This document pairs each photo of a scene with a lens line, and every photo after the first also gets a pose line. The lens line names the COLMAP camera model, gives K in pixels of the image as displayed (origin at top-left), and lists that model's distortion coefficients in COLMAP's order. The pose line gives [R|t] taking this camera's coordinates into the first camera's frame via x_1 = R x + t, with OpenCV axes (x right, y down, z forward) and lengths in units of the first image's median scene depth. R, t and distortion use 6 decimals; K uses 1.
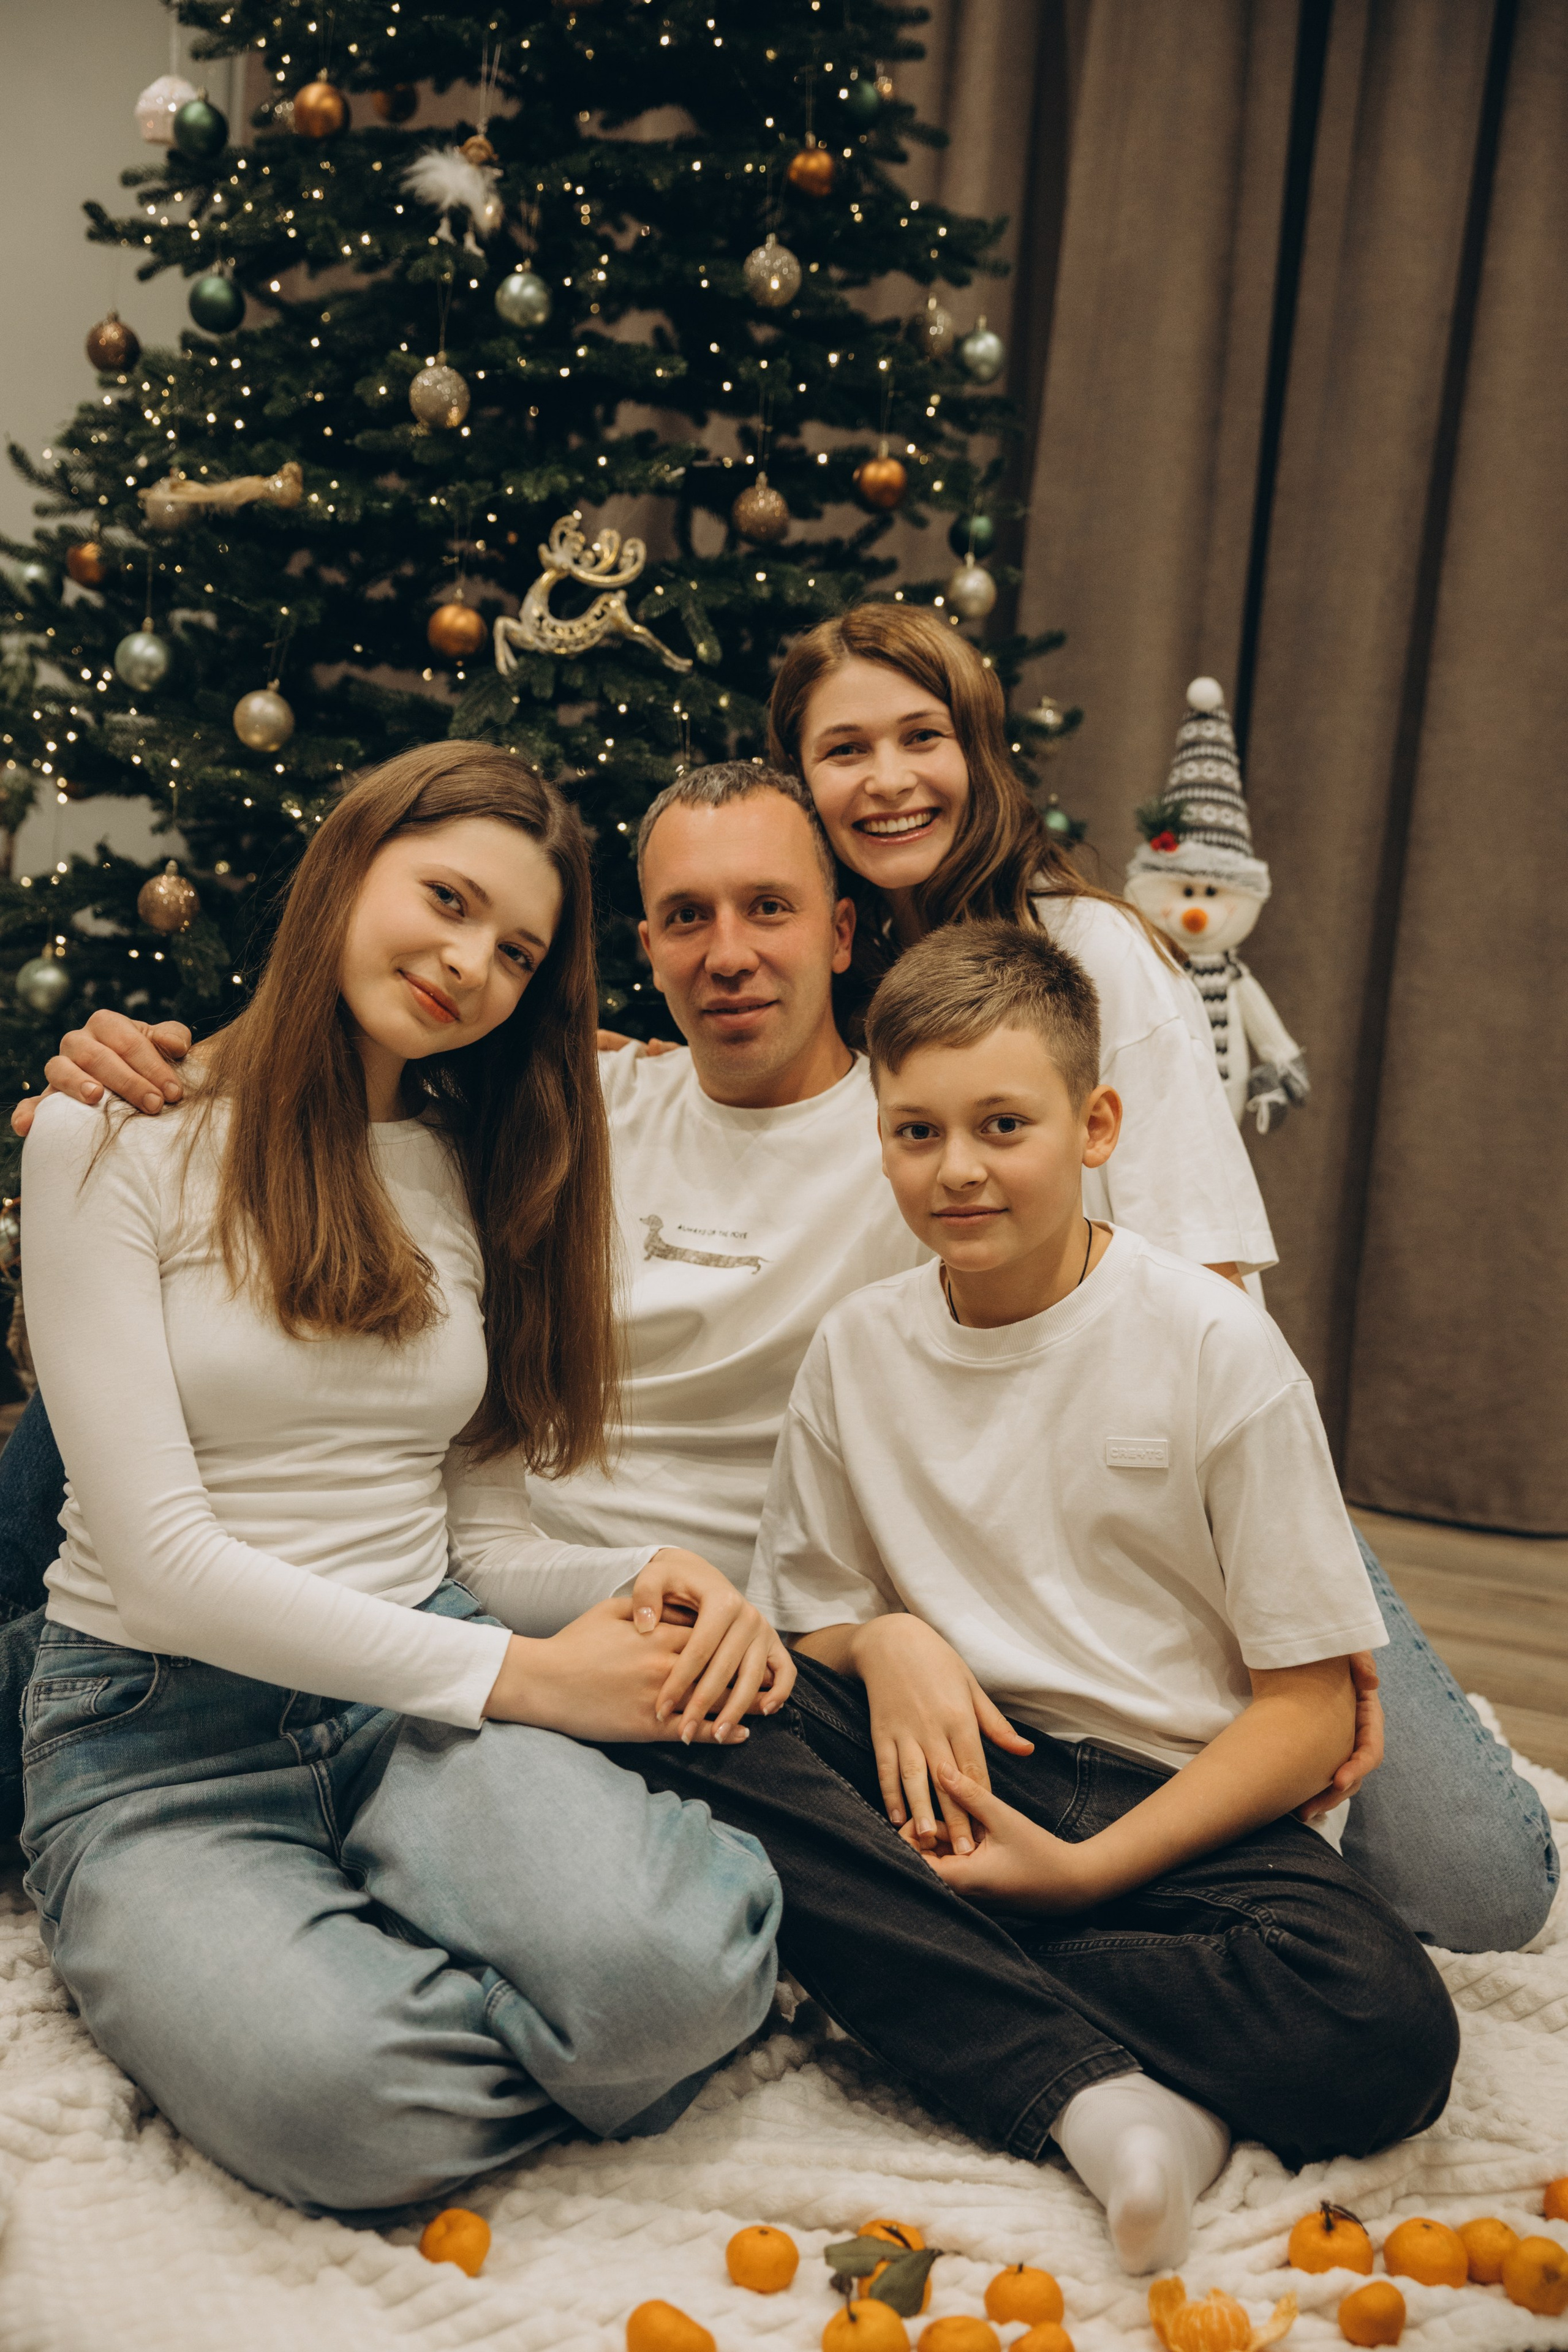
lens RADIAL K [[3109.1, 0, 773.3], [0, 3109.1, 1138.4], [0, 0, 1]] dist [0.502608, -1.285176]
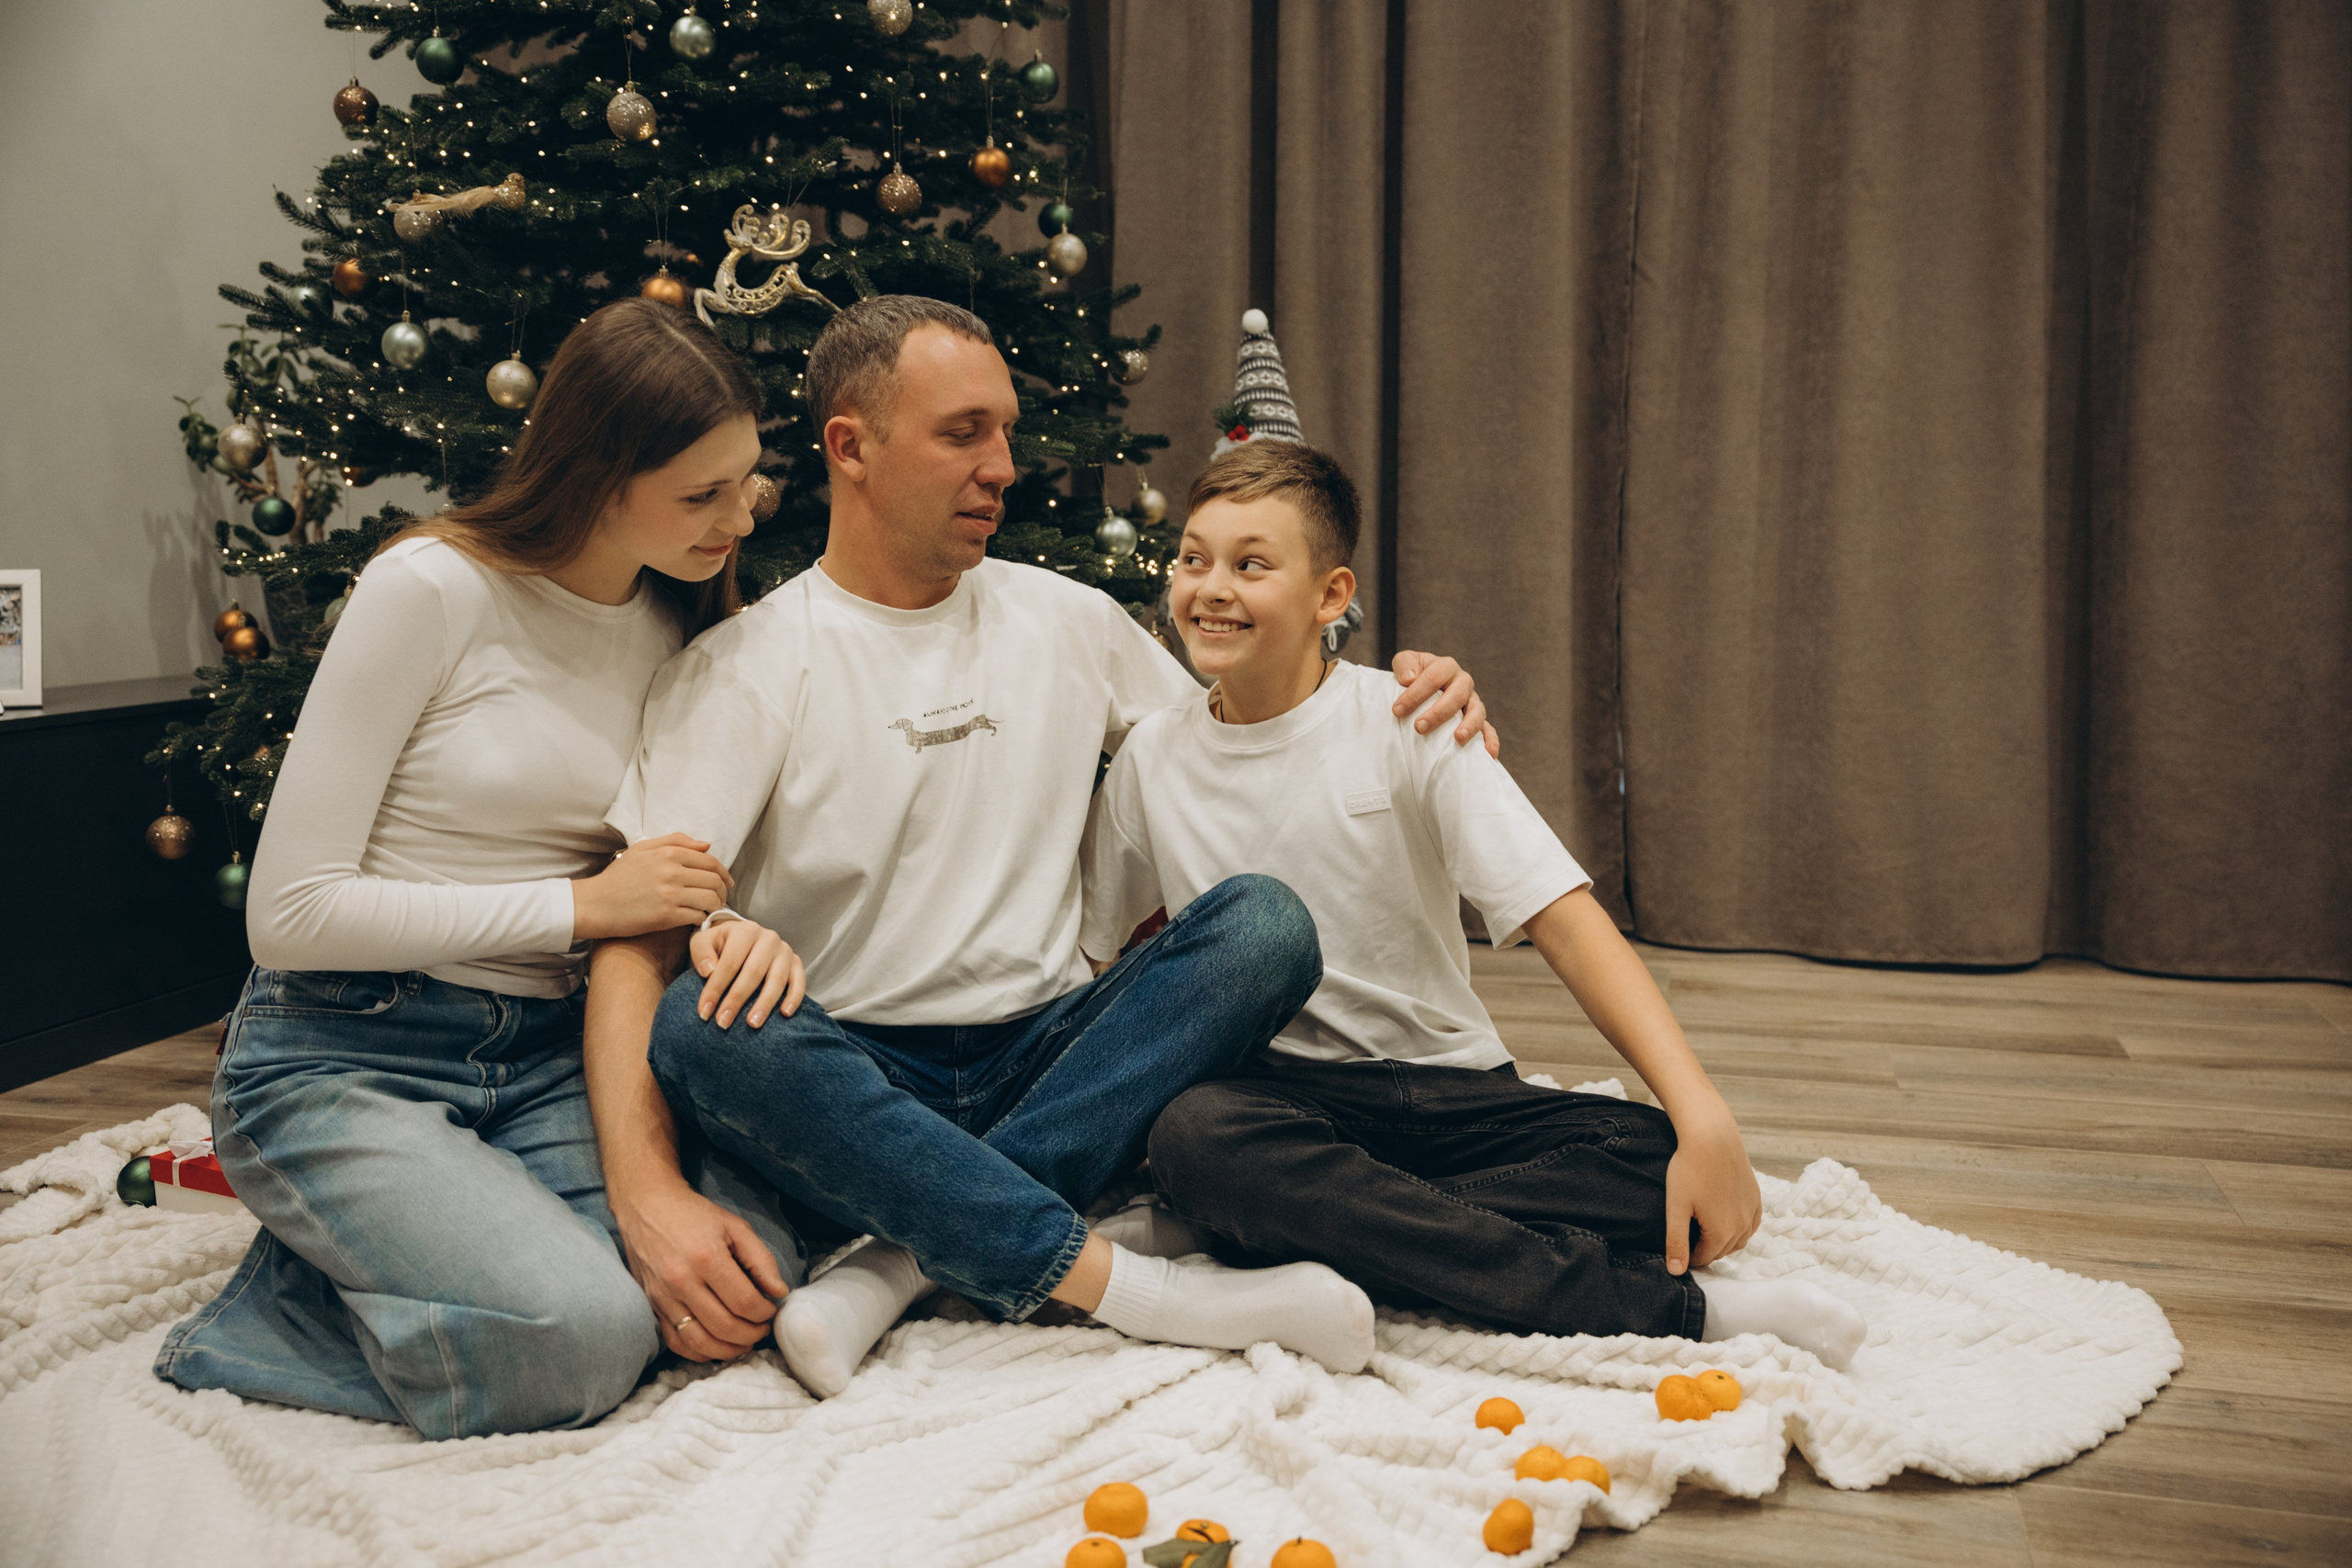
lens RADIAL K [[2148.0, 0, 1193.4], [0, 2148.0, 793.0], [0, 0, 1]] dist [0.064114, -0.024063]
pose [[0.985136, -0.099408, 0.140086, -0.033064], [0.095604, 0.994851, 0.033645, 0.021416], [-0.142710, -0.019752, 0.989568, 0.127867]]
